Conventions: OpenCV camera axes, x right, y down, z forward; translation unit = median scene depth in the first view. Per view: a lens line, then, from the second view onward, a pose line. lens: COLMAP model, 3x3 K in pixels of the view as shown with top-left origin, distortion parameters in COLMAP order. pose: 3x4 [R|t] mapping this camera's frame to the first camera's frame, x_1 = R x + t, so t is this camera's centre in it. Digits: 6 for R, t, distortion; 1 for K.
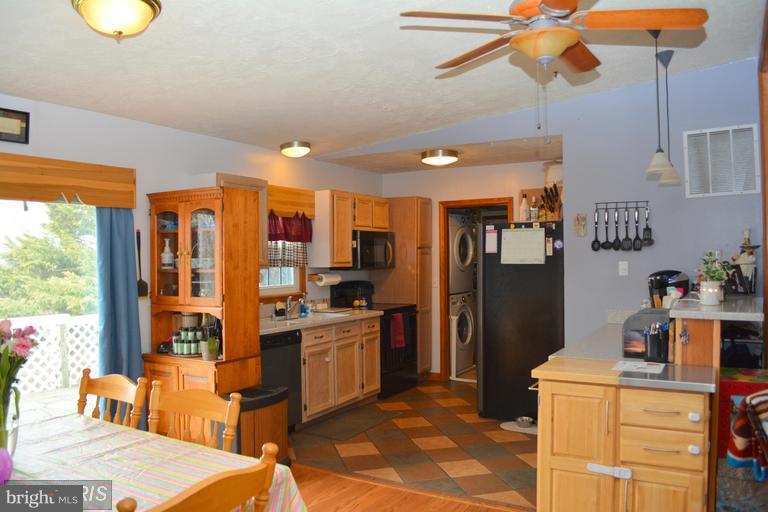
lens RADIAL K [[604.4, 0, 382.8], [0, 604.4, 261.0], [0, 0, 1]] dist [-0.080420, 0.002824]
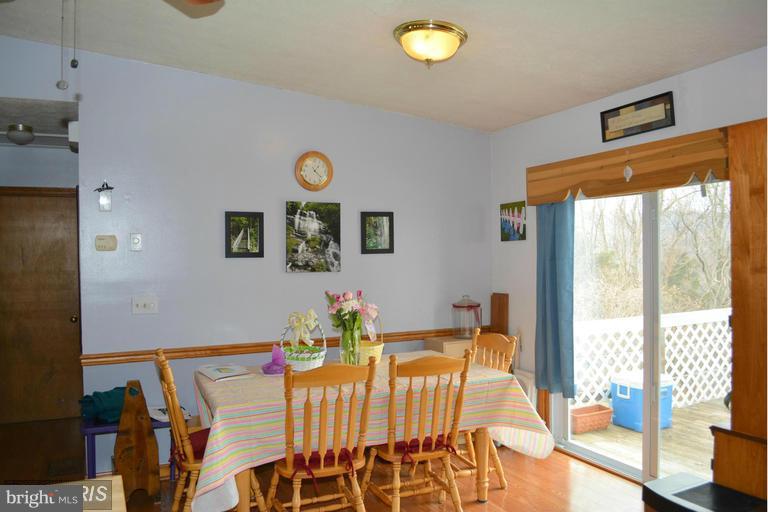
lens RADIAL K [[604.4, 0, 382.8], [0, 604.4, 261.0], [0, 0, 1]] dist [-0.080420, 0.002824]
pose [[-0.563832, 0.029271, -0.825371, 0.294114], [0.016878, 0.999571, 0.023919, -0.011637], [0.825717, -0.000444, -0.564084, 0.799795]]
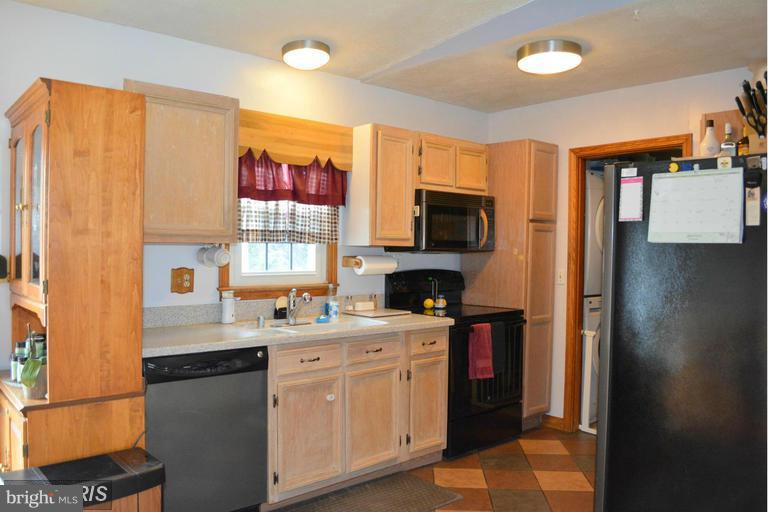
lens RADIAL K [[604.4, 0, 382.8], [0, 604.4, 261.0], [0, 0, 1]] dist [-0.080420, 0.002824]
pose [[0.950843, 0.029182, -0.308295, 0.137736], [-0.024716, 0.999525, 0.018382, 0.016450], [0.308685, -0.009858, 0.951113, 0.453962]]
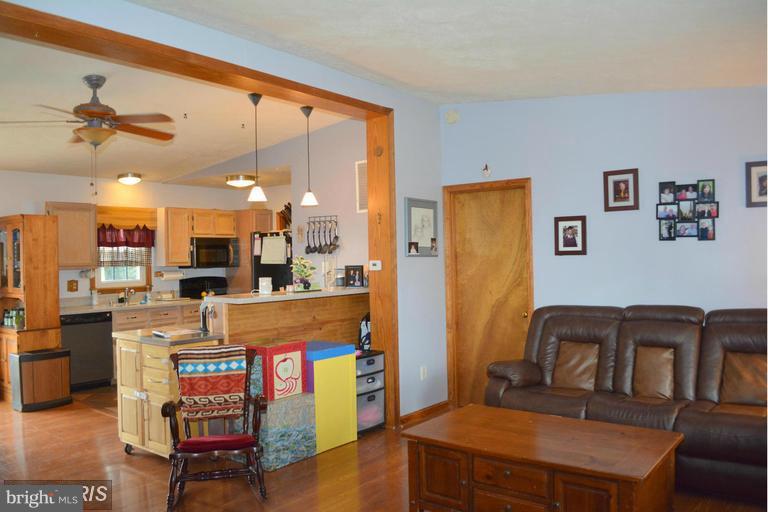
lens RADIAL K [[604.4, 0, 382.8], [0, 604.4, 261.0], [0, 0, 1]] dist [-0.080420, 0.002824]
pose [[0.991351, -0.004601, -0.131153, 0.623522], [0.005627, 0.999956, 0.007452, -0.009358], [0.131113, -0.008125, 0.991334, -0.256877]]
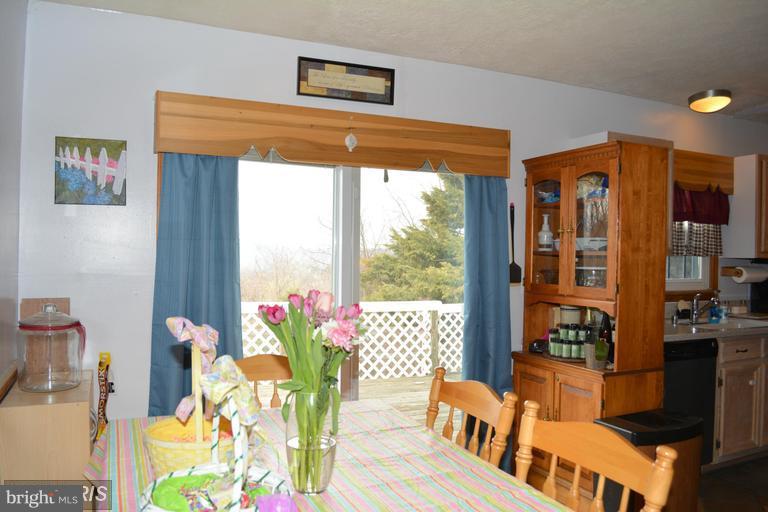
lens RADIAL K [[604.4, 0, 382.8], [0, 604.4, 261.0], [0, 0, 1]] dist [-0.080420, 0.002824]
pose [[0.825882, 0.027608, -0.563167, -0.067502], [-0.025391, 0.999608, 0.011767, 0.019368], [0.563272, 0.004581, 0.826259, 0.164355]]
